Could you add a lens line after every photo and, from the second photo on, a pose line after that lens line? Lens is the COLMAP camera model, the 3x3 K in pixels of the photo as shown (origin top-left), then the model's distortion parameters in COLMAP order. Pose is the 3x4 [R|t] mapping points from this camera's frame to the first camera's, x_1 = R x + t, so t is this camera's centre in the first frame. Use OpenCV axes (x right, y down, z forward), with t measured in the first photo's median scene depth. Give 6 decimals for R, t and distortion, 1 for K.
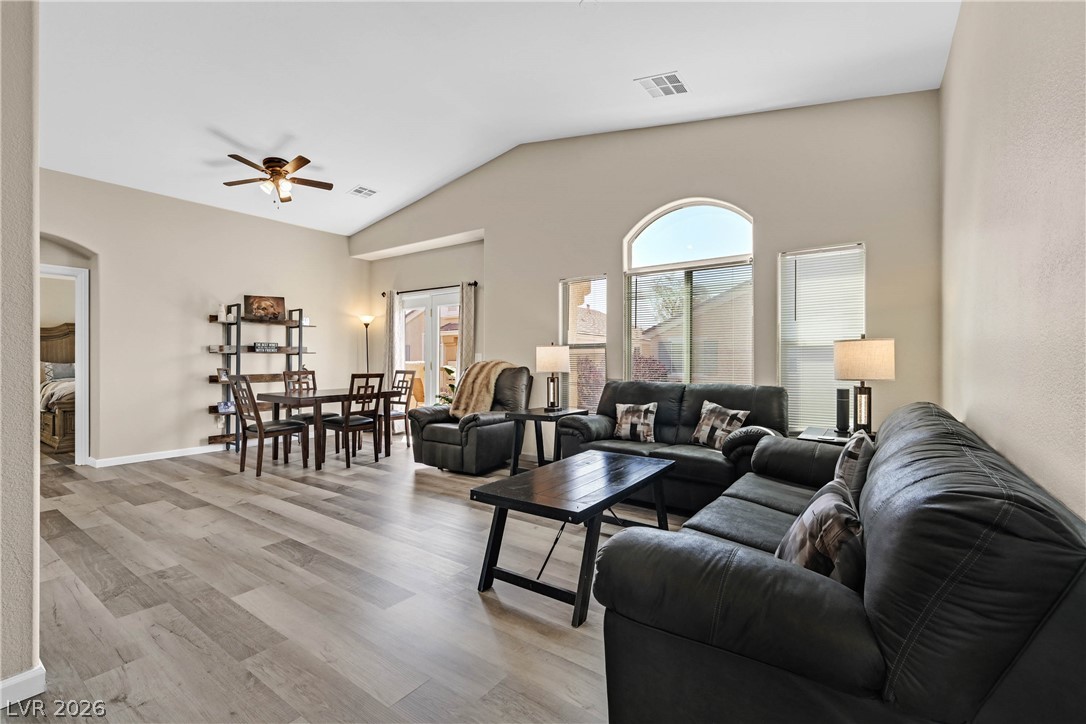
lens RADIAL K [[468.4, 0, 546.3], [0, 468.4, 360.6], [0, 0, 1]] dist [0.004664, 0.000523]
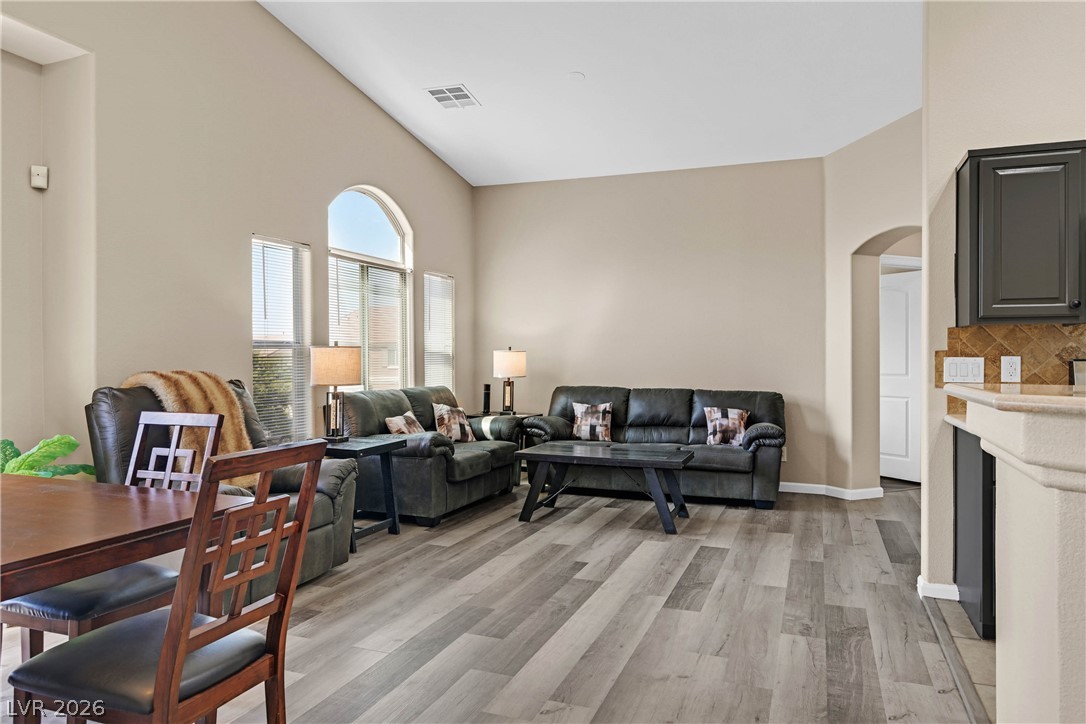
lens RADIAL K [[715.1, 0, 545.3], [0, 715.1, 362.9], [0, 0, 1]] dist [-0.004692, -0.002516]
pose [[-0.250867, -0.004395, 0.968012, -1.836957], [0.002672, 0.999983, 0.005233, -0.017954], [-0.968018, 0.003899, -0.250851, 1.686105]]
